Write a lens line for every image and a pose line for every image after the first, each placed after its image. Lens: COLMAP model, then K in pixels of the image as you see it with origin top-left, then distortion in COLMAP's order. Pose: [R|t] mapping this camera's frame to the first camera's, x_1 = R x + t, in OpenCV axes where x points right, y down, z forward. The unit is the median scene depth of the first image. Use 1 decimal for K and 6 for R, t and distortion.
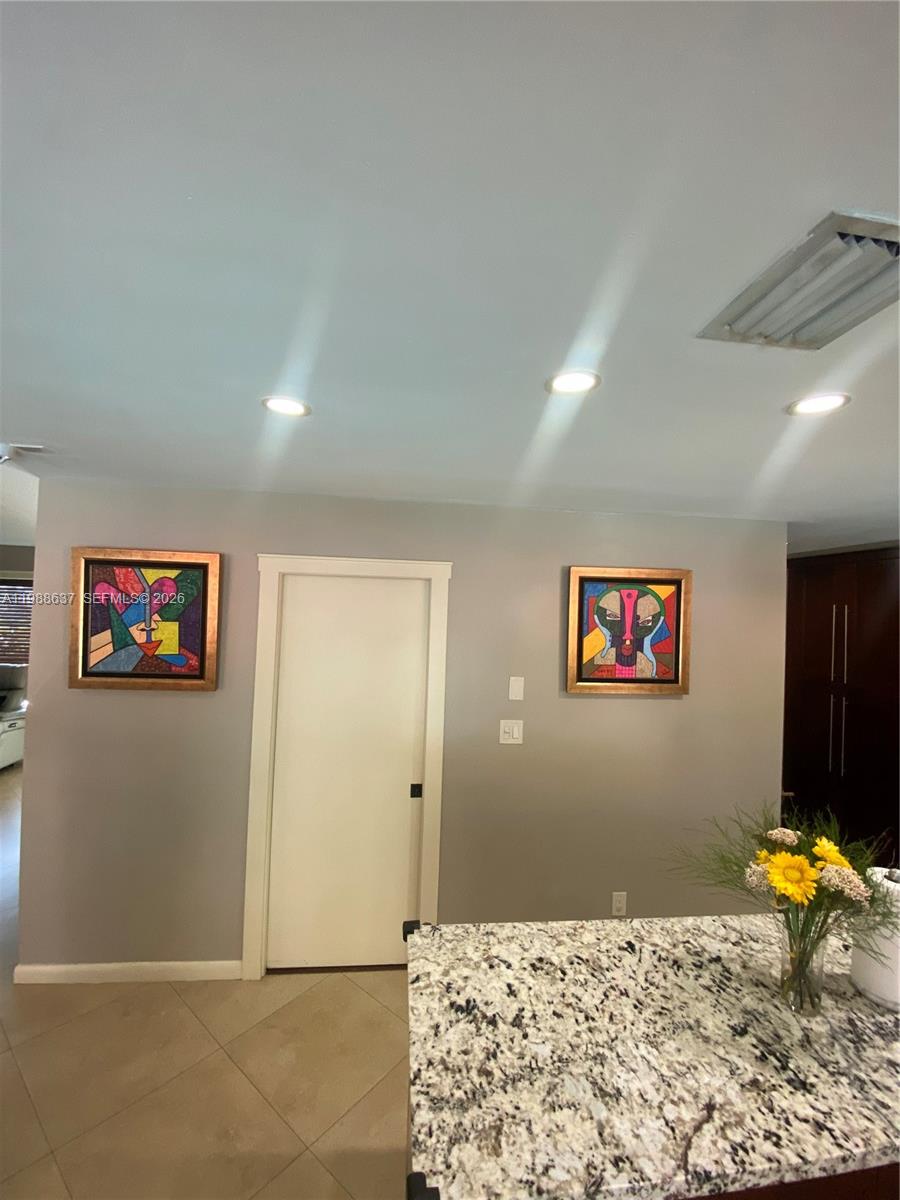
lens RADIAL K [[490.1, 0, 446.1], [0, 490.1, 588.4], [0, 0, 1]] dist [-0.031551, -0.002439]
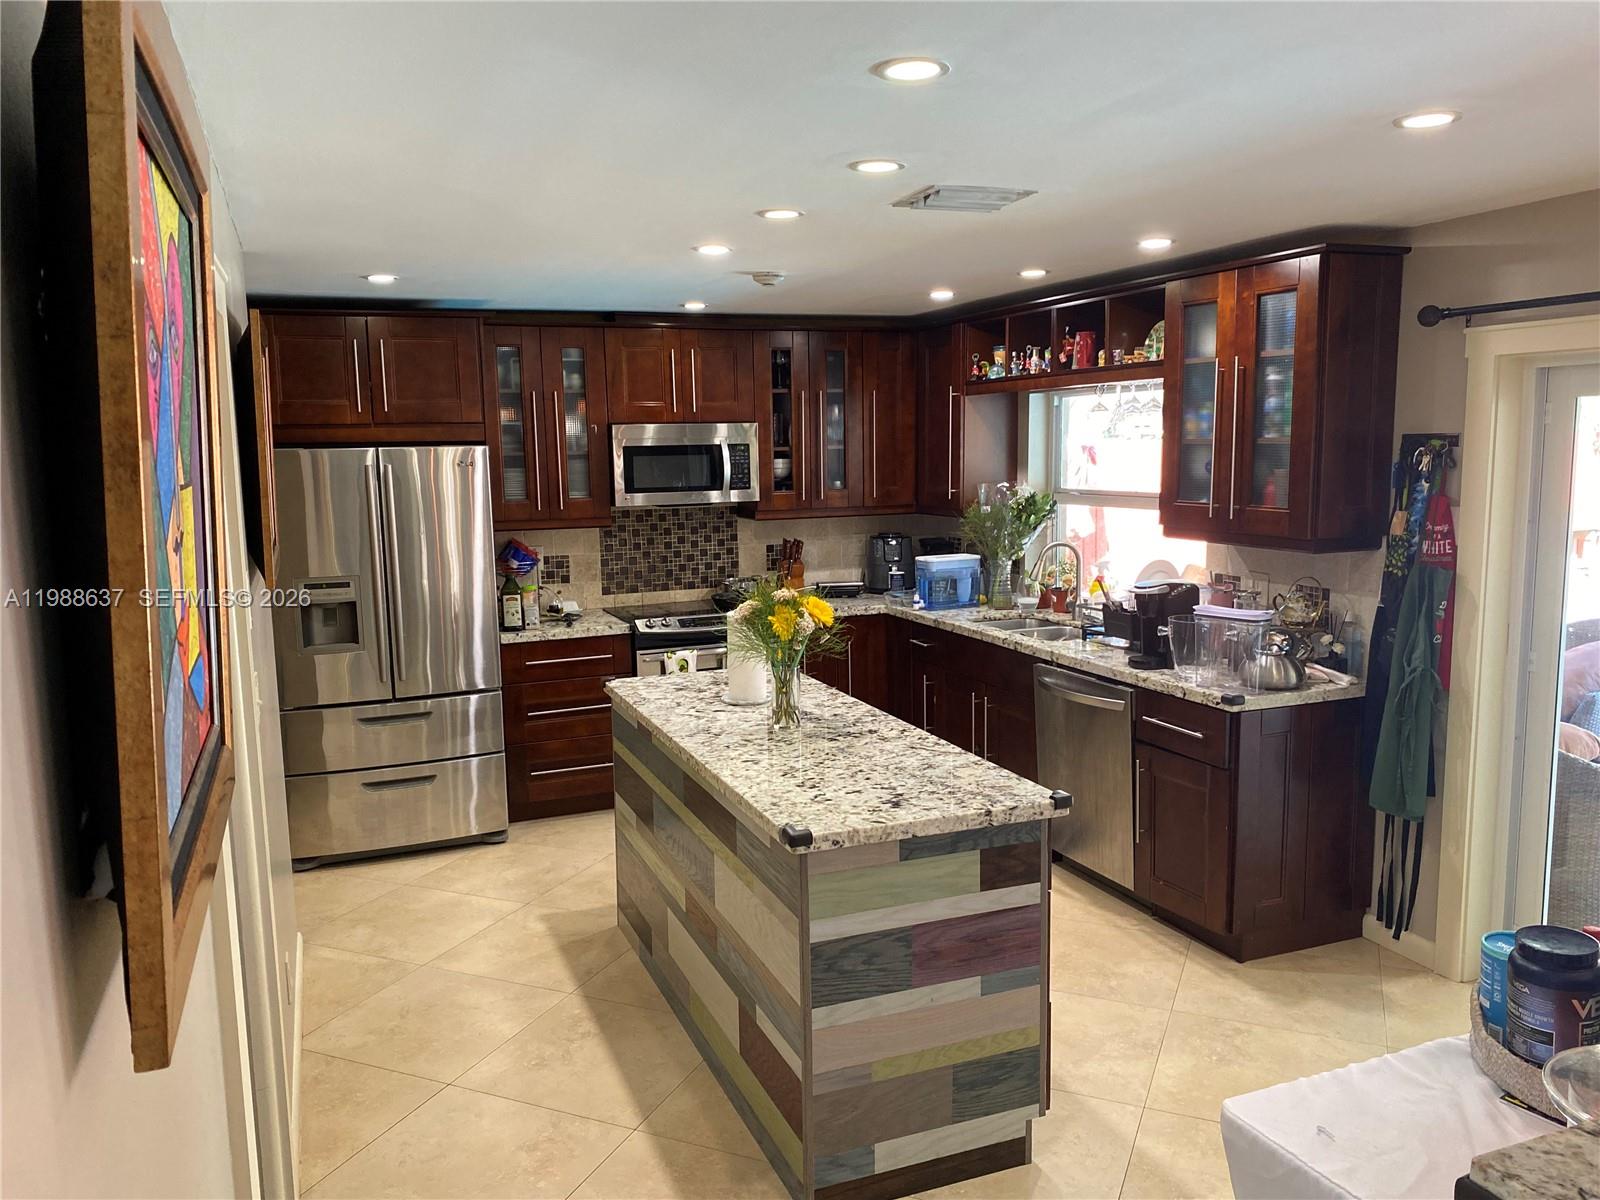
lens RADIAL K [[1219.6, 0, 806.4], [0, 1219.6, 598.1], [0, 0, 1]] dist [0.034192, -0.040336]
pose [[-0.282524, -0.160544, 0.945730, -2.234919], [-0.013972, 0.986480, 0.163287, 0.049575], [-0.959159, 0.032918, -0.280947, 1.872011]]
